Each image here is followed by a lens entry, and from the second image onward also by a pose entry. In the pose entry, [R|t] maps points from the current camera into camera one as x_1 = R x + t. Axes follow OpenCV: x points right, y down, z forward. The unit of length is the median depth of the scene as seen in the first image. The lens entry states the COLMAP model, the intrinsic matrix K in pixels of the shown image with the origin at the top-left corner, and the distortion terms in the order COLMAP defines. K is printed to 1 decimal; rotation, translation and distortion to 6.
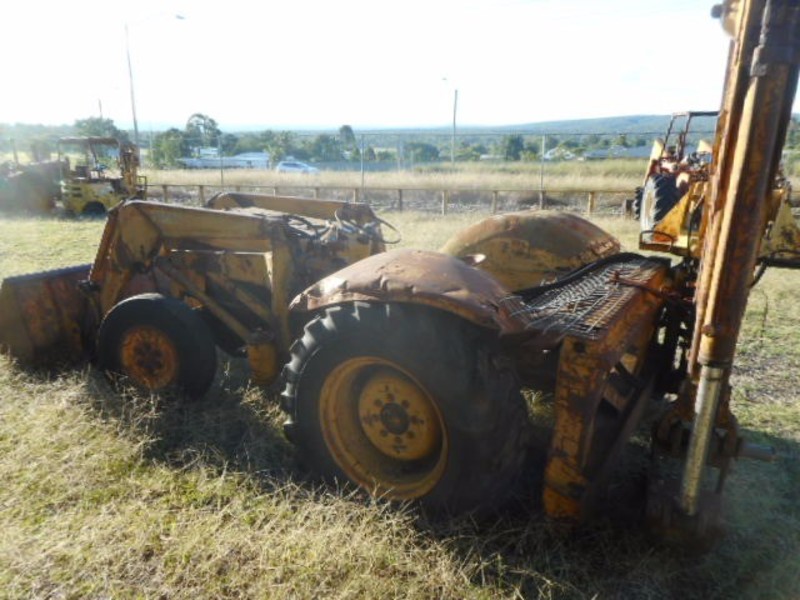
lens RADIAL K [[604.6, 0, 394.9], [0, 604.6, 293.1], [0, 0, 1]] dist [0.011542, -0.003987]
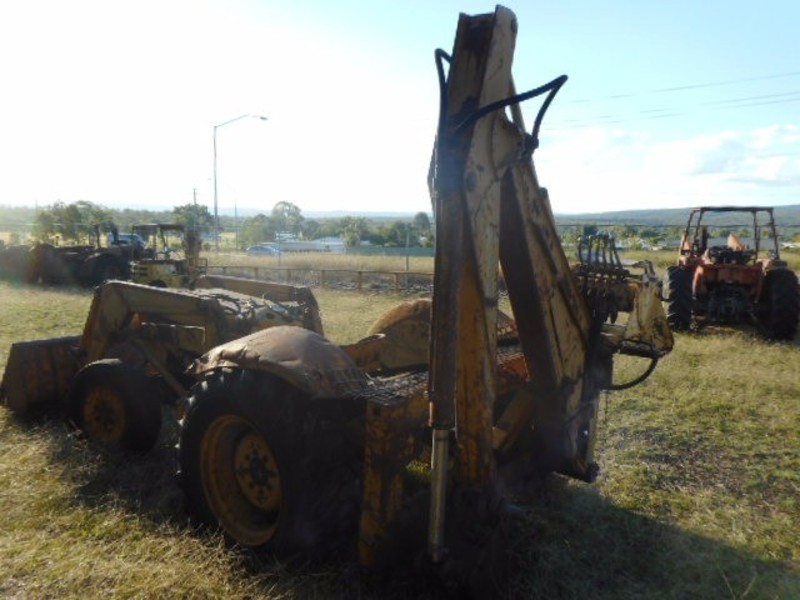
lens RADIAL K [[604.6, 0, 391.6], [0, 604.6, 288.4], [0, 0, 1]] dist [0.011542, -0.003987]
pose [[0.991885, 0.023824, -0.124886, 0.277056], [-0.041790, 0.988800, -0.143276, 0.011245], [0.120074, 0.147332, 0.981772, -0.111001]]
